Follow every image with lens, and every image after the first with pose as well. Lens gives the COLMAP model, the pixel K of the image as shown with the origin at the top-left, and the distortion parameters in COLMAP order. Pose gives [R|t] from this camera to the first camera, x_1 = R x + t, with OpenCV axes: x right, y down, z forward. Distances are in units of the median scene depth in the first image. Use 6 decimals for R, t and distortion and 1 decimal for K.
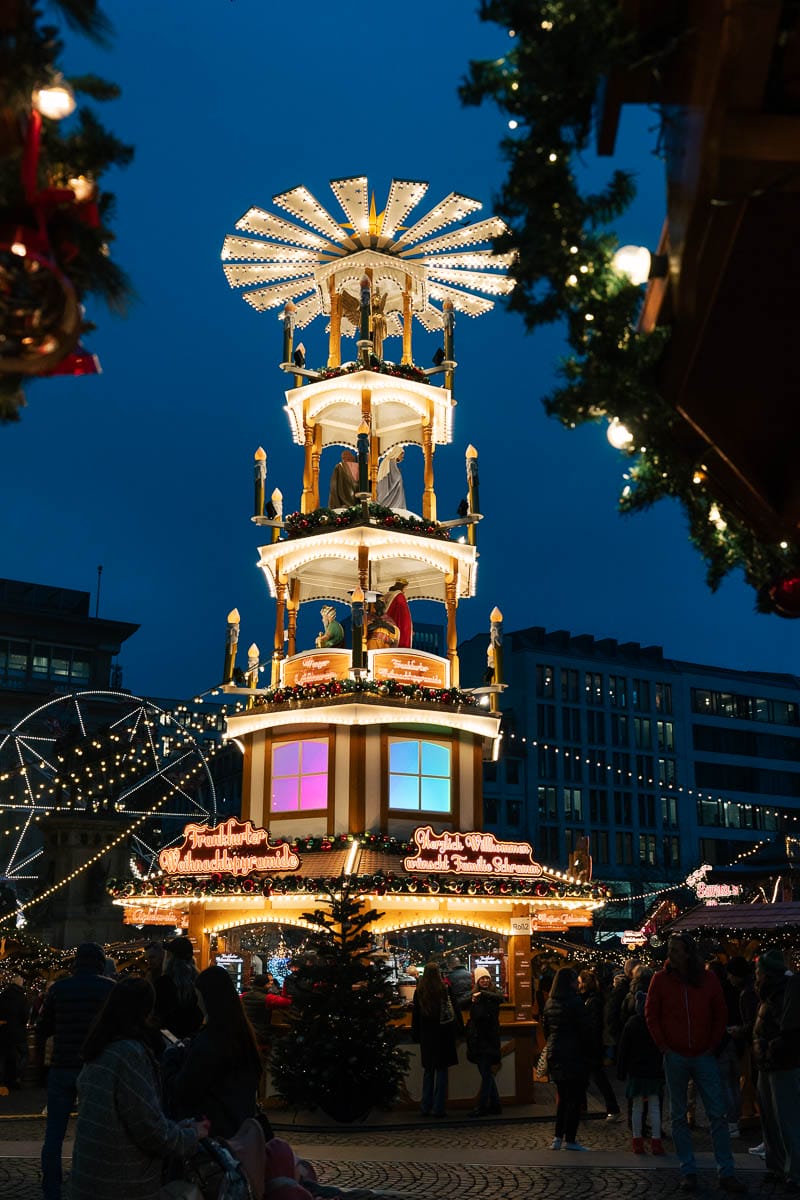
lens RADIAL K [[1312.5, 0, 400.0], [0, 1312.5, 600.0], [0, 0, 1]] dist [-0.010853, -0.009749]
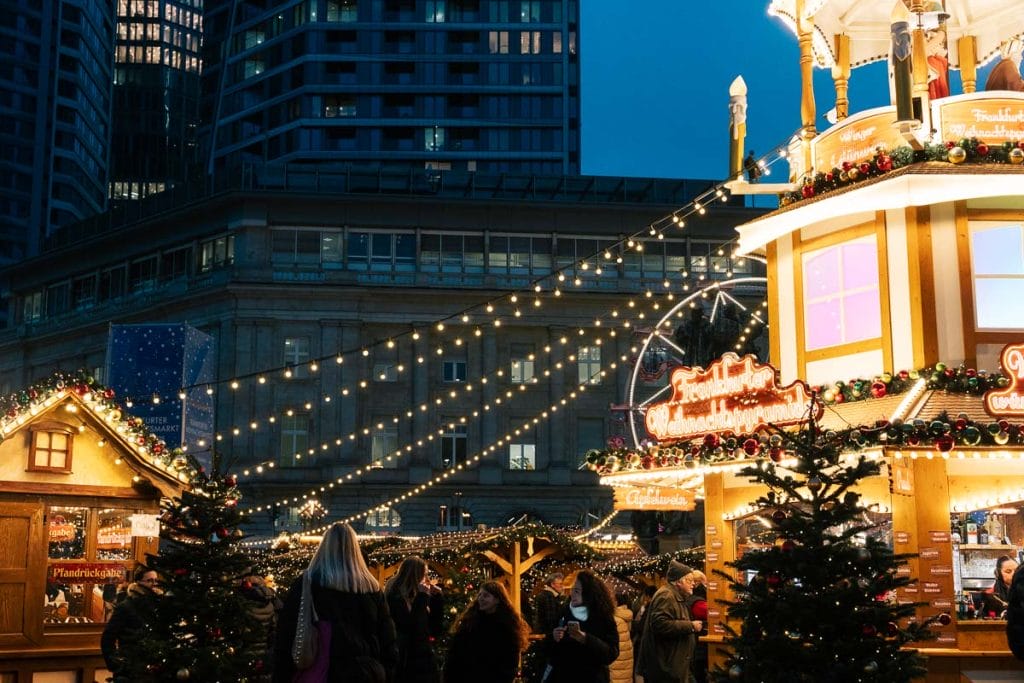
lens RADIAL K [[1323.1, 0, 512.0], [0, 1323.1, 341.5], [0, 0, 1]] dist [0.007876, 0.002262]
pose [[0.890189, -0.080726, -0.448382, 0.083671], [0.120996, 0.990724, 0.061850, 0.098561], [0.439230, -0.109311, 0.891699, 0.312001]]
